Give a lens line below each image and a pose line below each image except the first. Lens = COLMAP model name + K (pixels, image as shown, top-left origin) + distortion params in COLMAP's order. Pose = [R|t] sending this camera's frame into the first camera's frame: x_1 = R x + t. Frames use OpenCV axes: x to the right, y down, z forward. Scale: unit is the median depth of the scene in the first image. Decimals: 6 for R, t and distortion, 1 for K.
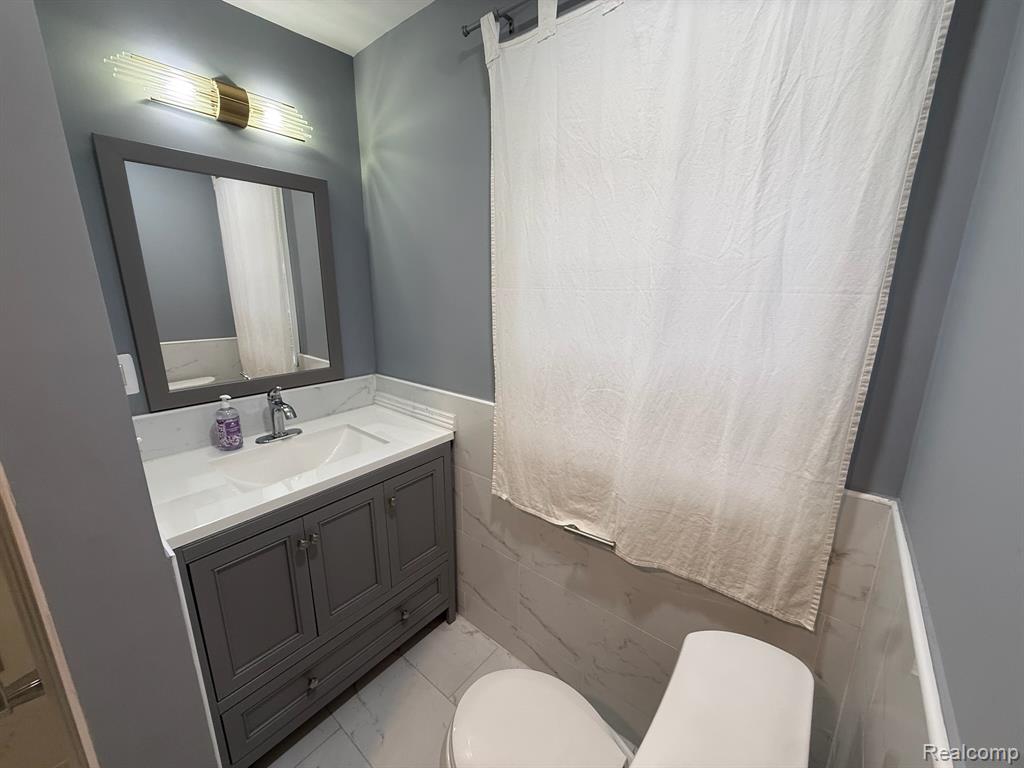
lens RADIAL K [[406.3, 0, 510.9], [0, 406.3, 384.3], [0, 0, 1]] dist [-0.007157, 0.000238]
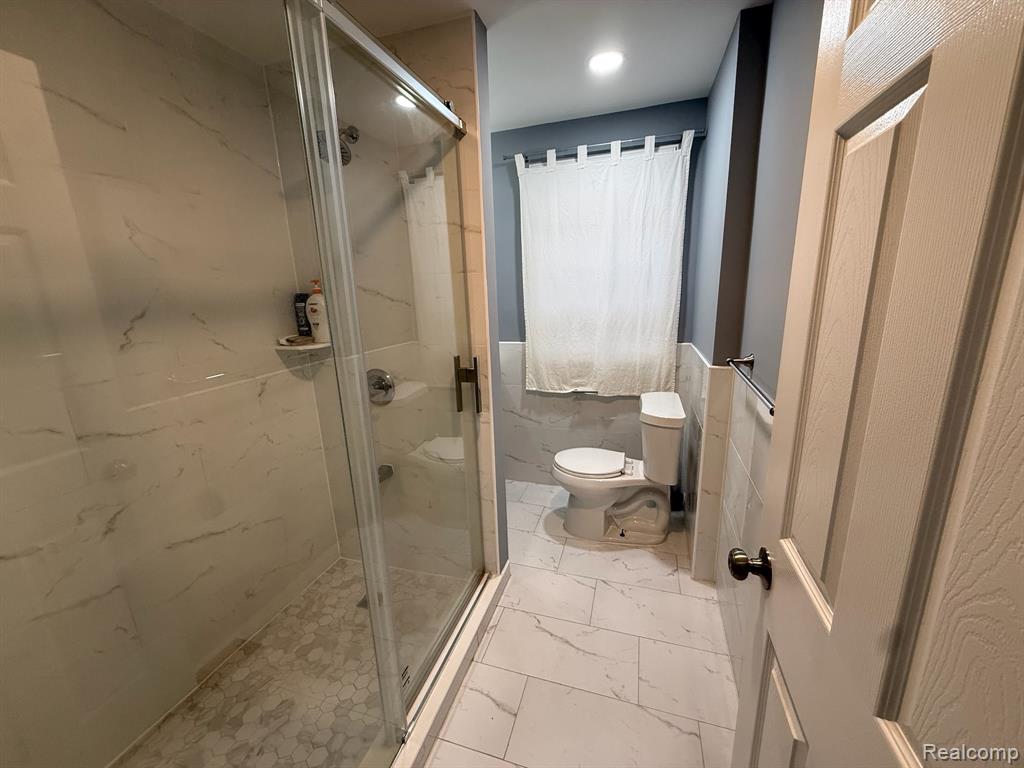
lens RADIAL K [[406.3, 0, 512.6], [0, 406.3, 384.2], [0, 0, 1]] dist [-0.007157, 0.000238]
pose [[0.928669, -0.119210, 0.351232, -1.190747], [0.123588, 0.992283, 0.010014, 0.337669], [-0.349715, 0.034108, 0.936235, -1.168531]]
